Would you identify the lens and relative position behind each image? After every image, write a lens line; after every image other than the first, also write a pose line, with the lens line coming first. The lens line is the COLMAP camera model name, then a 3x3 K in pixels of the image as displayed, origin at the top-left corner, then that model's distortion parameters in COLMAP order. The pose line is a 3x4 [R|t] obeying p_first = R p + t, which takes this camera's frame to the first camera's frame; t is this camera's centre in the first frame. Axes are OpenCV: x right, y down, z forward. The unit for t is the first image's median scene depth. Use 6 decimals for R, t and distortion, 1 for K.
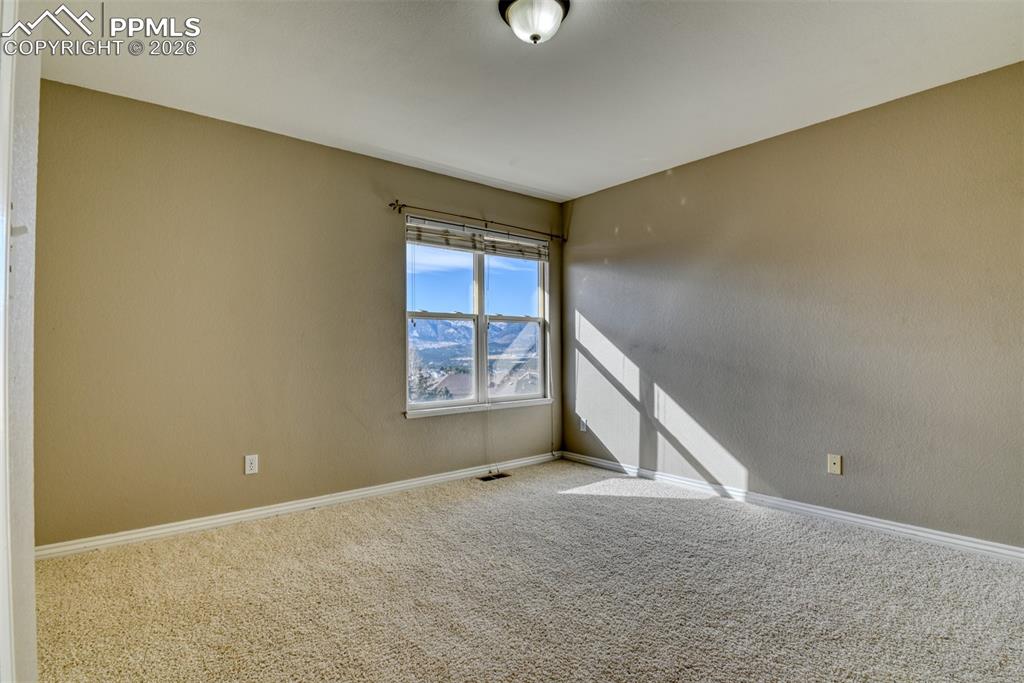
lens RADIAL K [[498.1, 0, 512.0], [0, 498.1, 341.5], [0, 0, 1]] dist [0.048892, -0.000064]
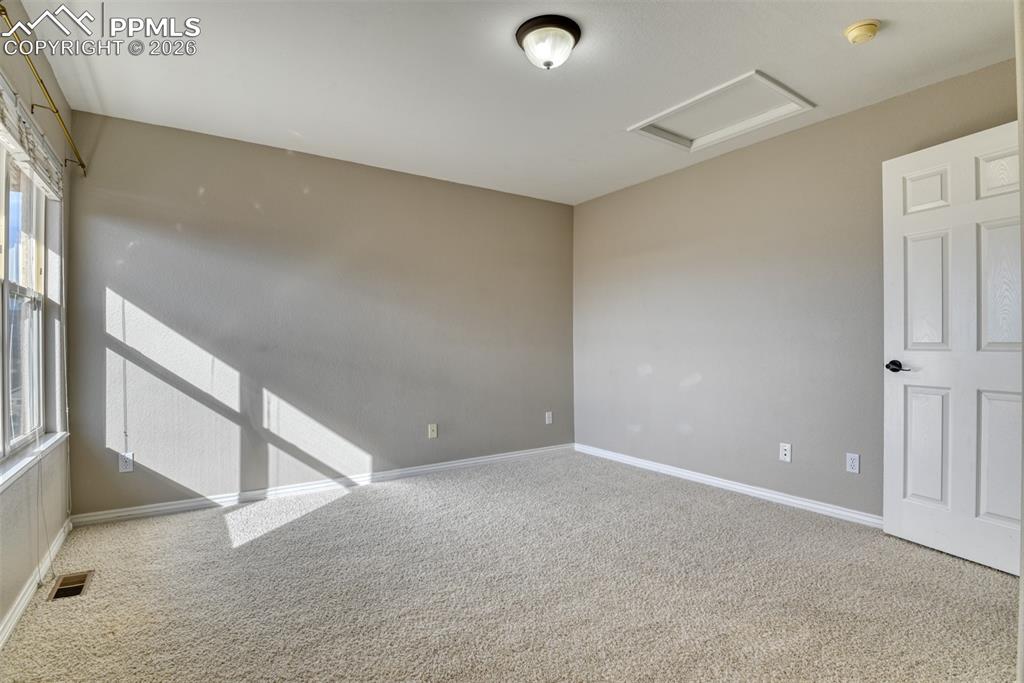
lens RADIAL K [[500.2, 0, 511.1], [0, 500.2, 353.7], [0, 0, 1]] dist [-0.030108, -0.000583]
pose [[0.103197, -0.011490, 0.994595, -0.517405], [-0.013113, 0.999831, 0.012911, 0.007404], [-0.994575, -0.014375, 0.103028, 0.486530]]
